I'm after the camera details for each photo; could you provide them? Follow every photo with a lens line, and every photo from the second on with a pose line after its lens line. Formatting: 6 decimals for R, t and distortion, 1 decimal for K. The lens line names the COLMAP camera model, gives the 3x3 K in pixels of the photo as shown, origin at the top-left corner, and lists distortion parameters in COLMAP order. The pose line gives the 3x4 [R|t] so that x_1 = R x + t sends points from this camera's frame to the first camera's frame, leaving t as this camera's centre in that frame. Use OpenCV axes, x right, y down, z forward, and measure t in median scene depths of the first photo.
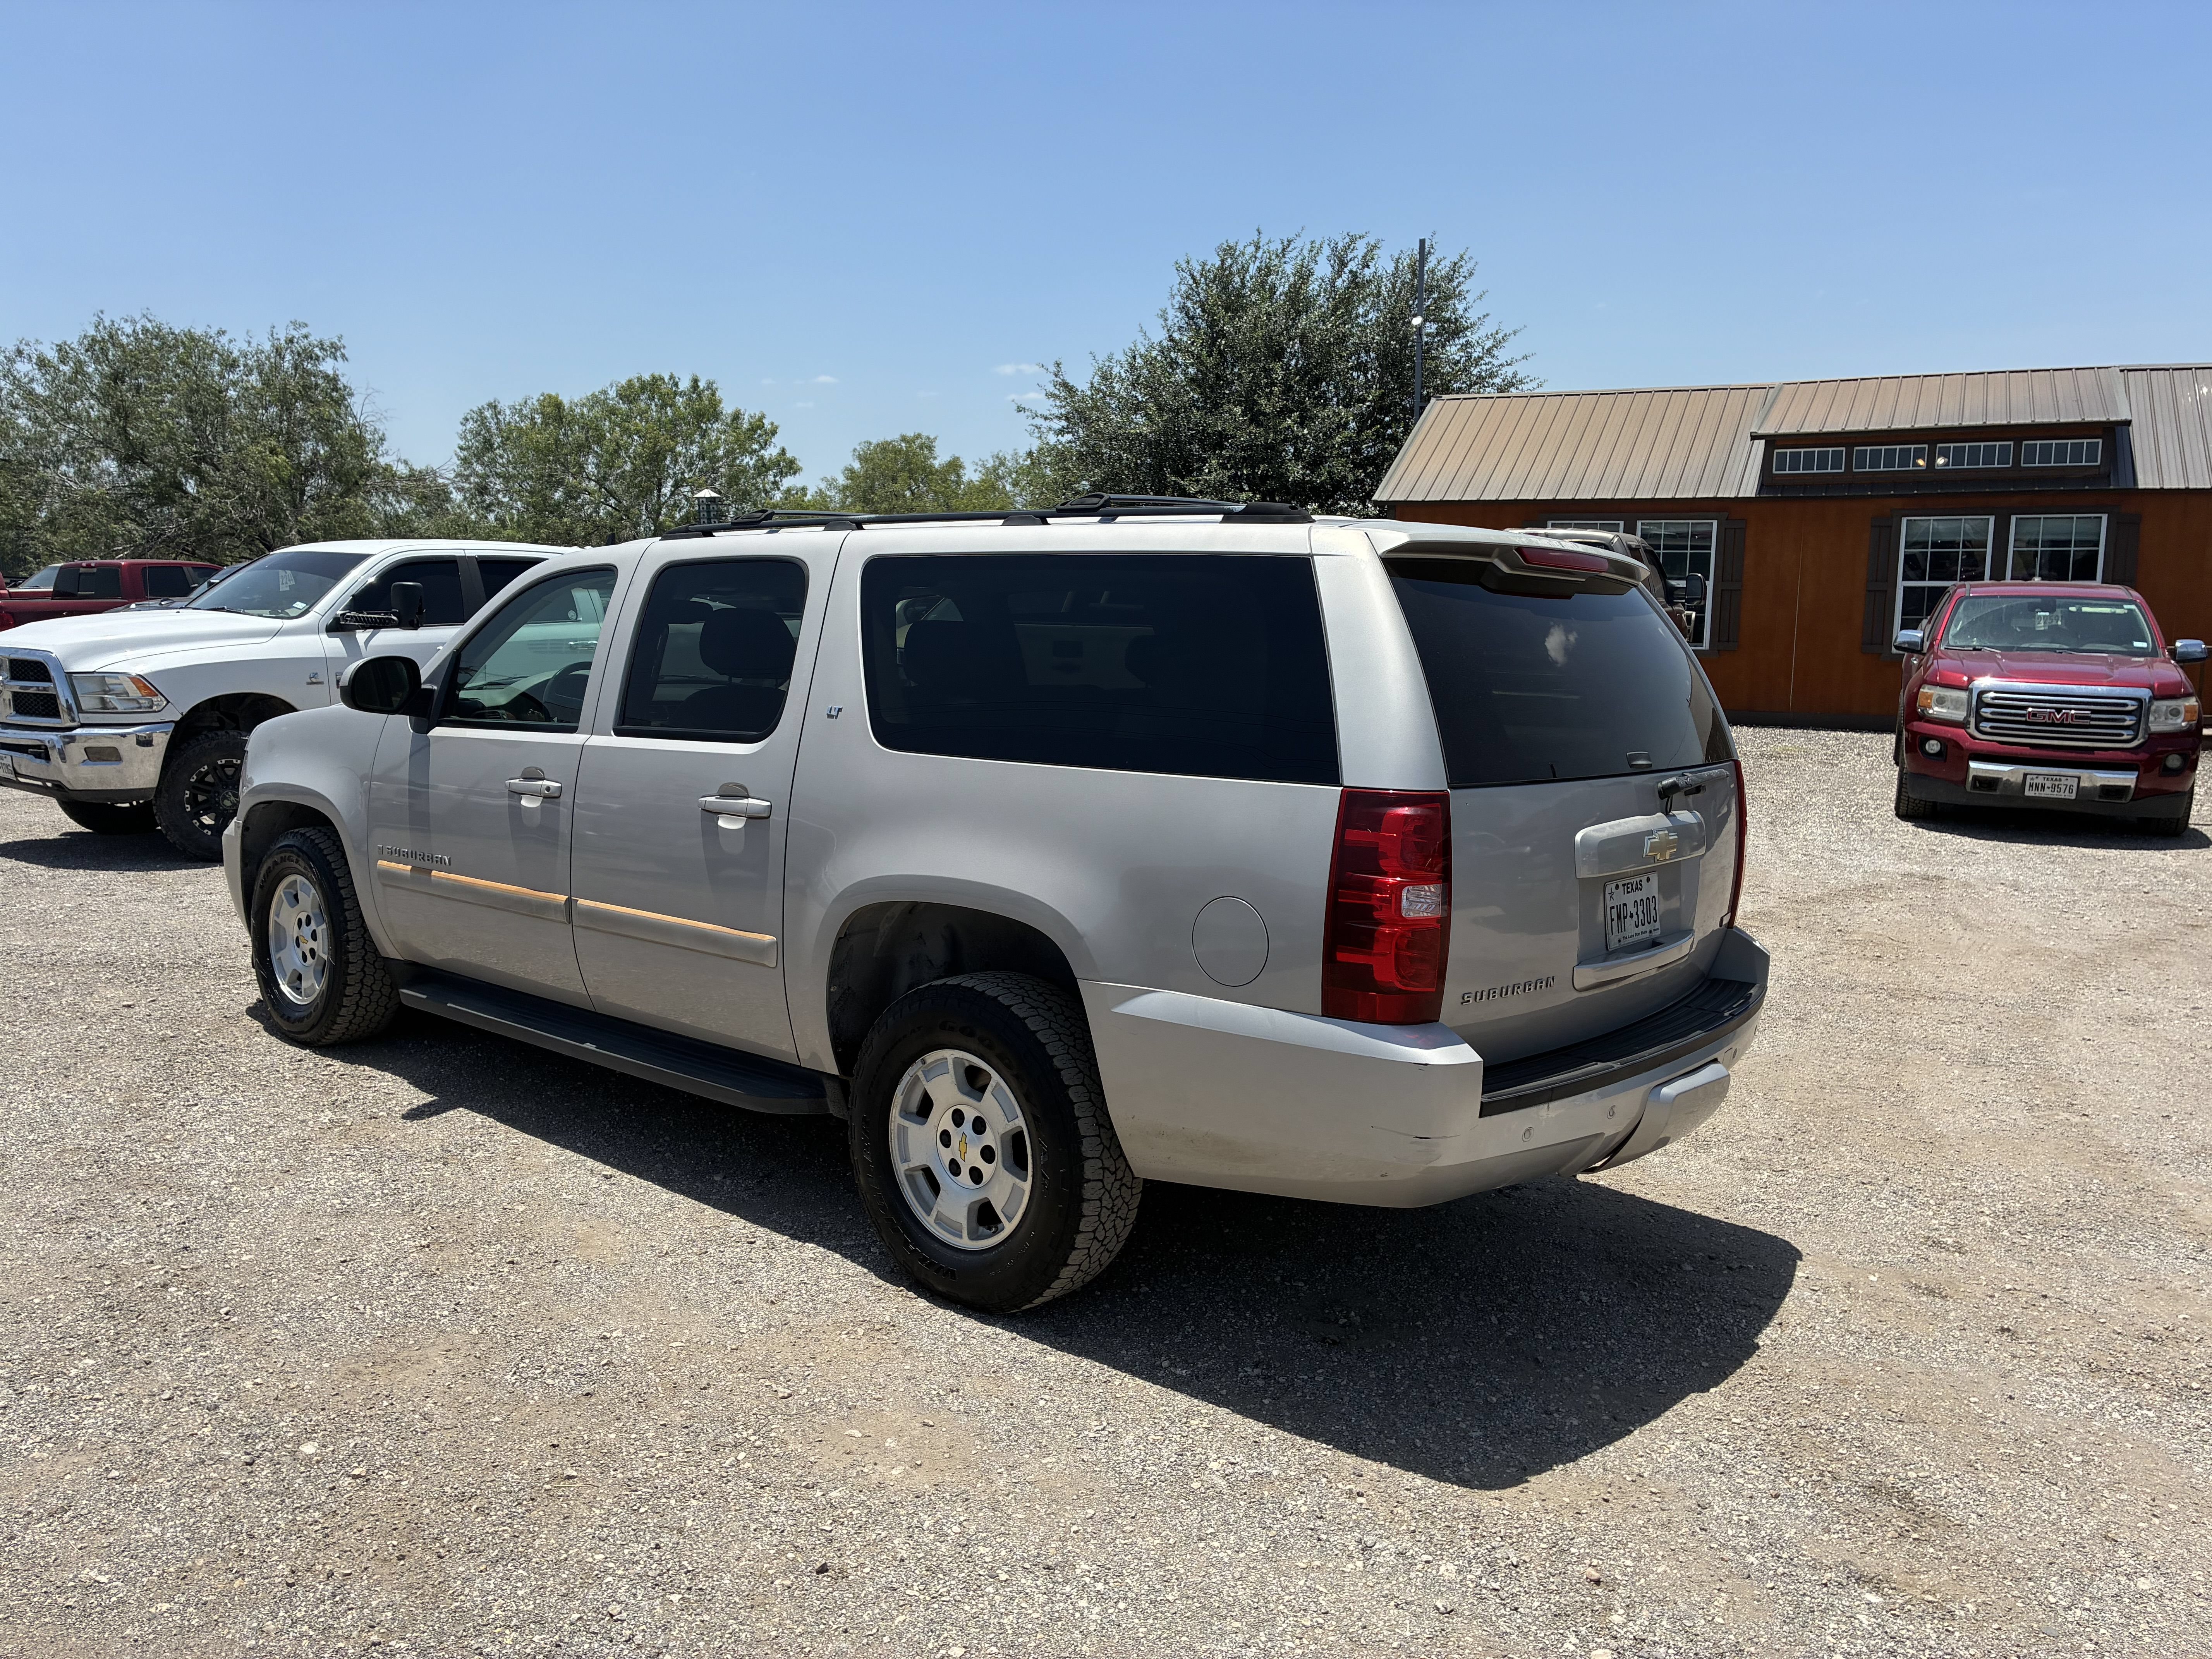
lens RADIAL K [[1720.5, 0, 1106.0], [0, 1720.5, 829.5], [0, 0, 1]] dist [0.016618, -0.003536]
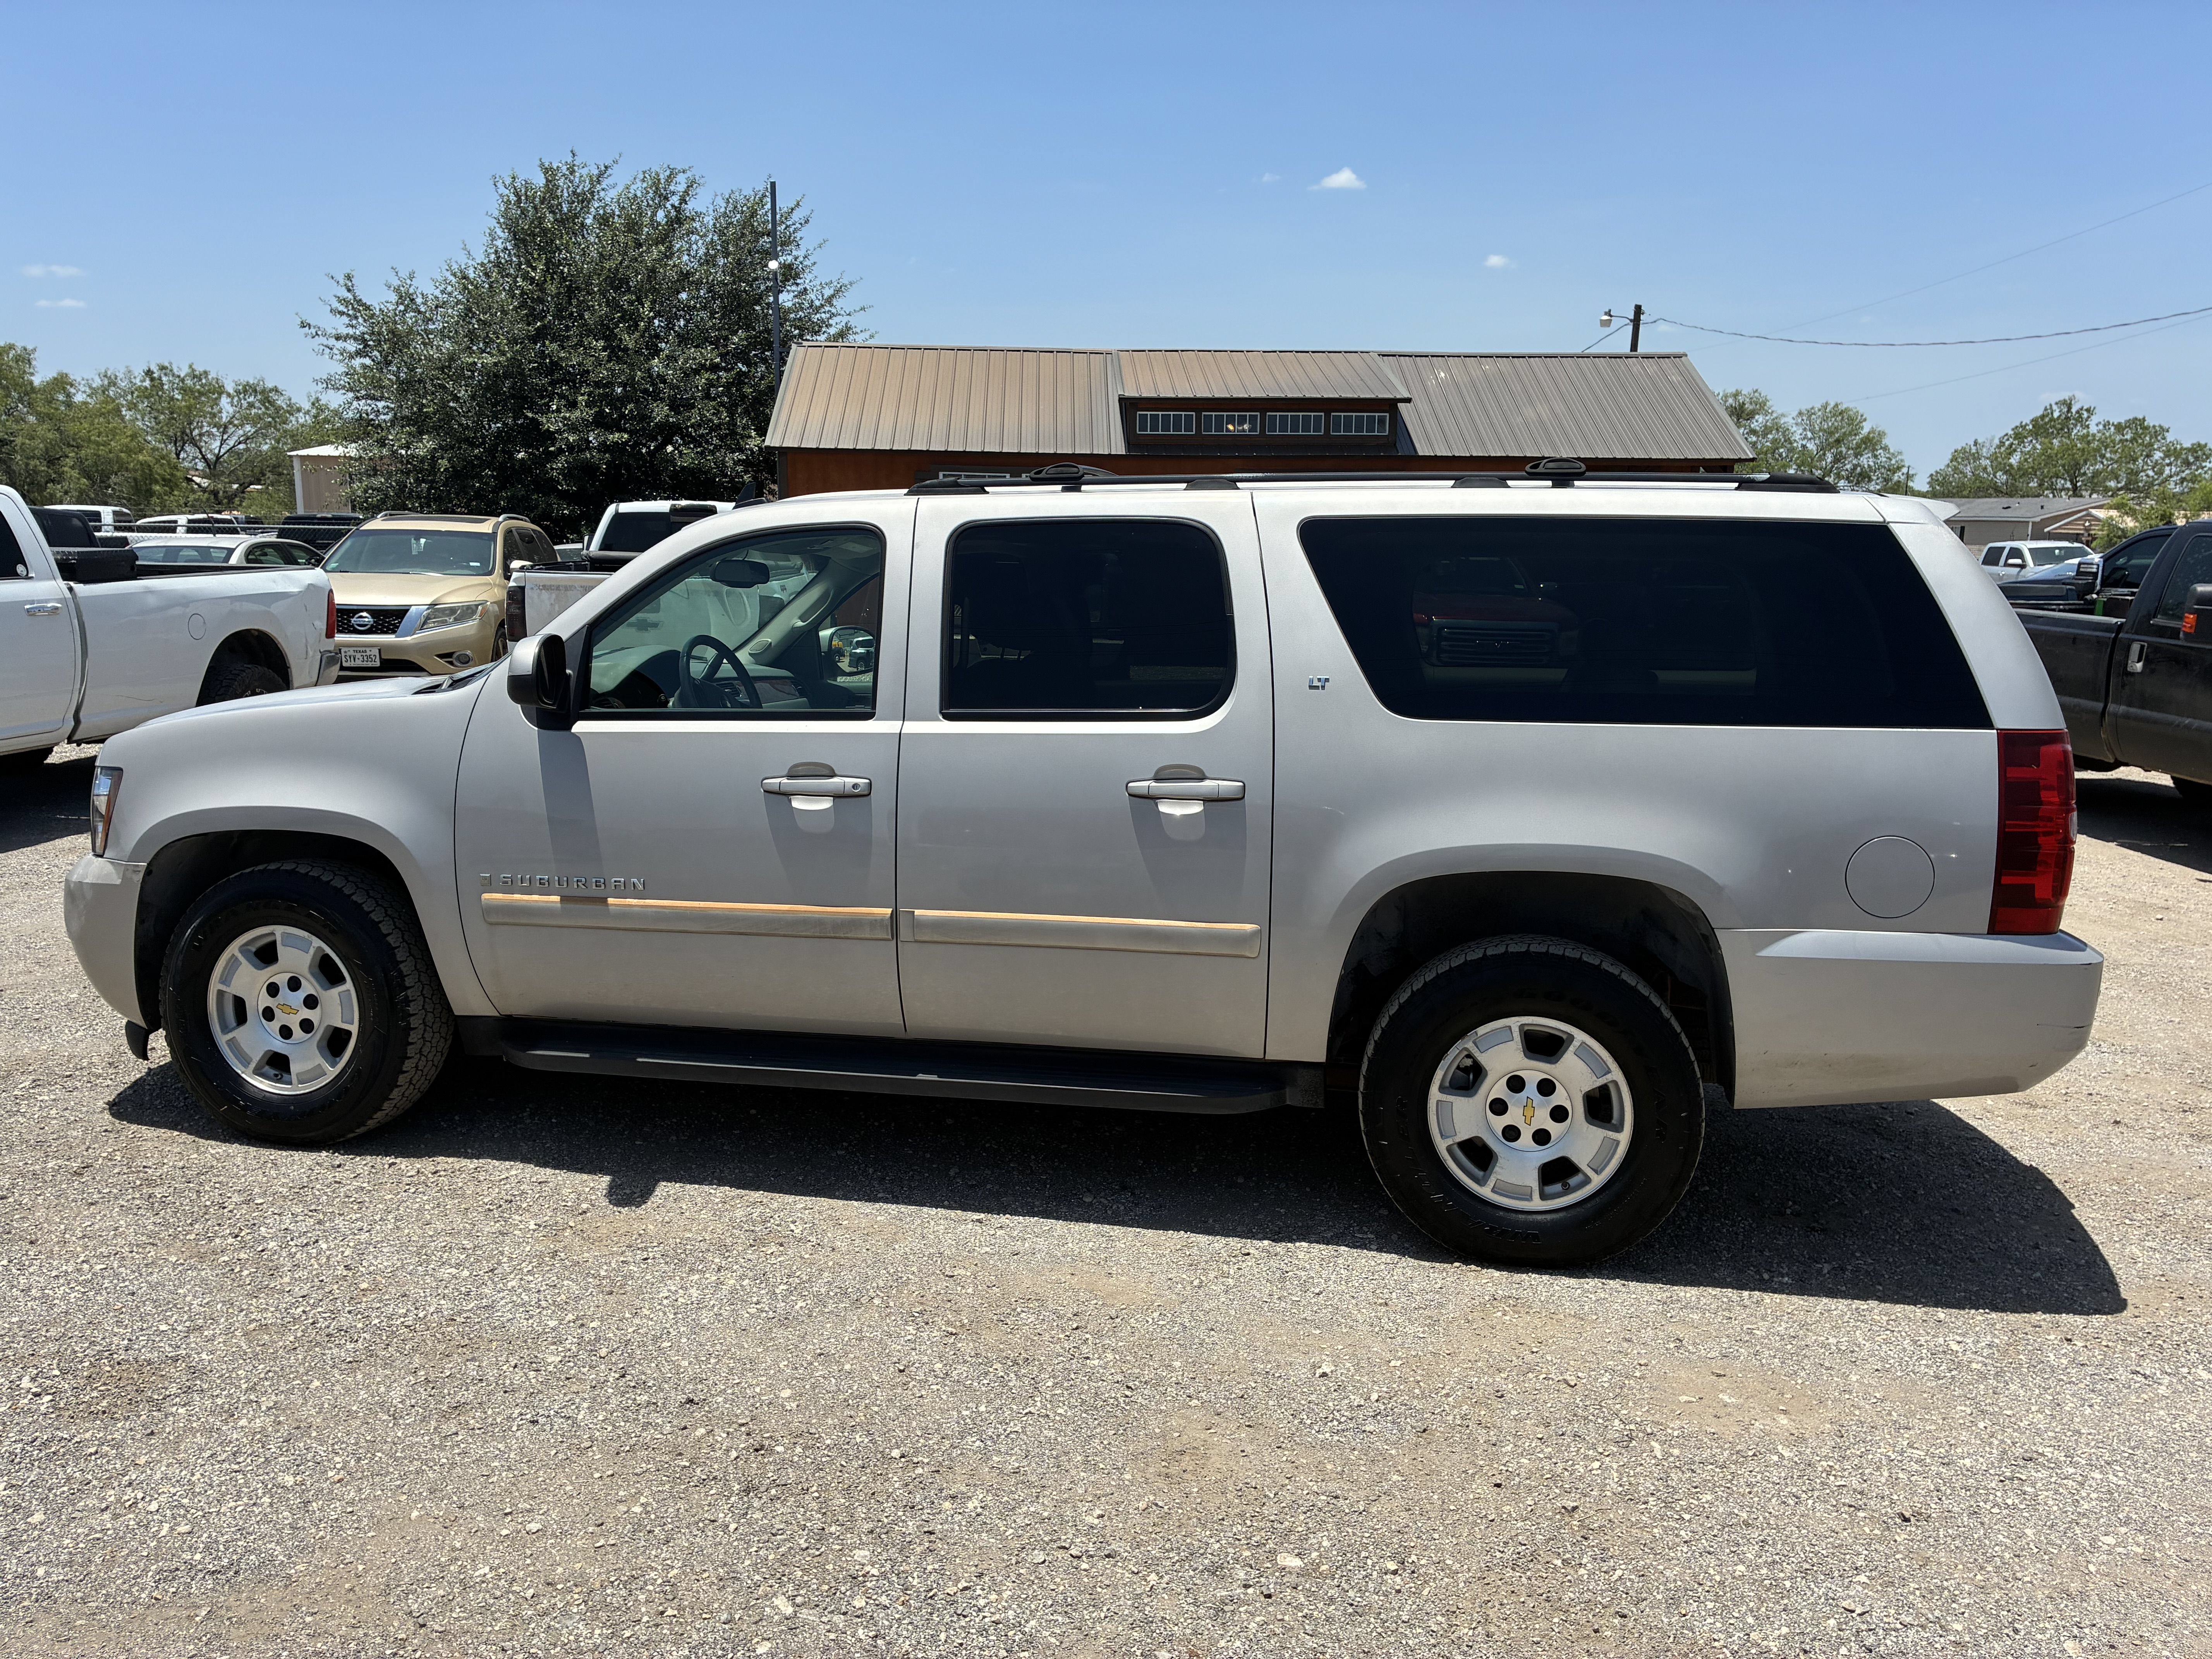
lens RADIAL K [[1695.4, 0, 1106.0], [0, 1695.4, 829.5], [0, 0, 1]] dist [0.022570, -0.008400]
pose [[0.873185, -0.080696, 0.480663, -0.555135], [0.064309, 0.996652, 0.050497, -0.032981], [-0.483128, -0.013182, 0.875450, 0.185226]]
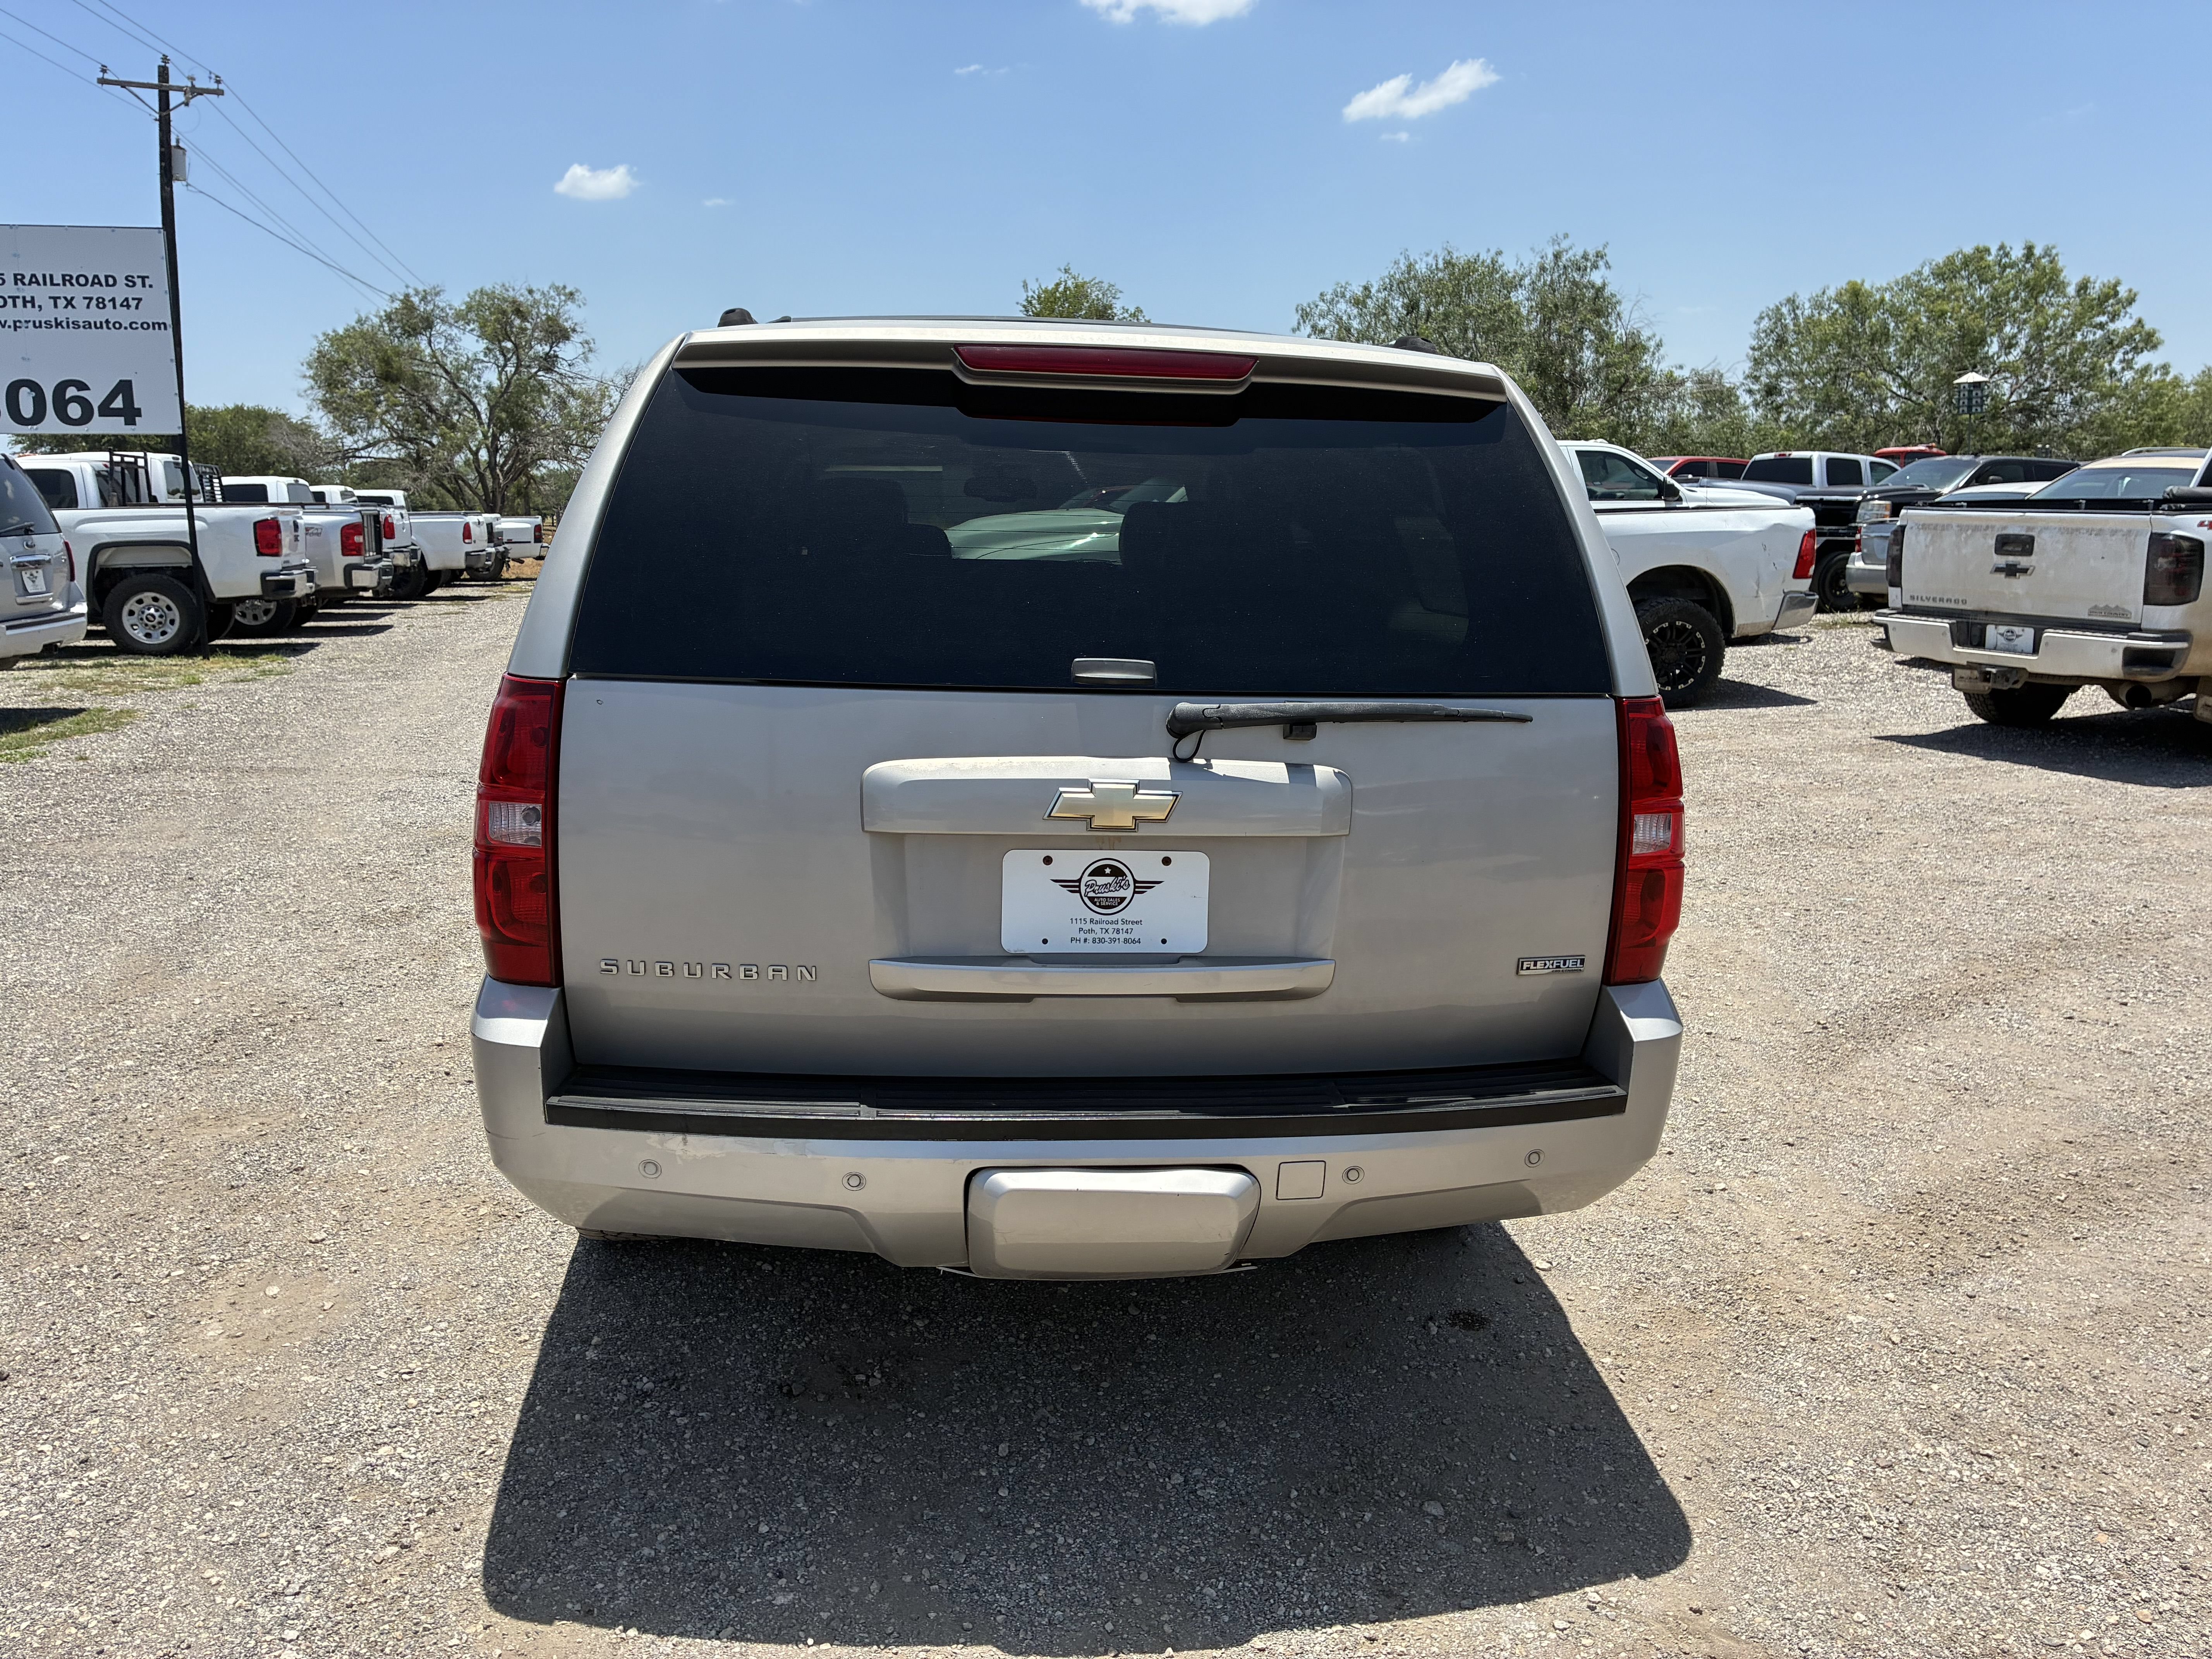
lens RADIAL K [[1708.0, 0, 1106.0], [0, 1708.0, 829.5], [0, 0, 1]] dist [0.071973, -0.102834]
pose [[0.708637, 0.120104, -0.695276, 0.528609], [-0.085540, 0.992761, 0.084308, -0.024242], [0.700369, -0.000270, 0.713781, 0.384014]]
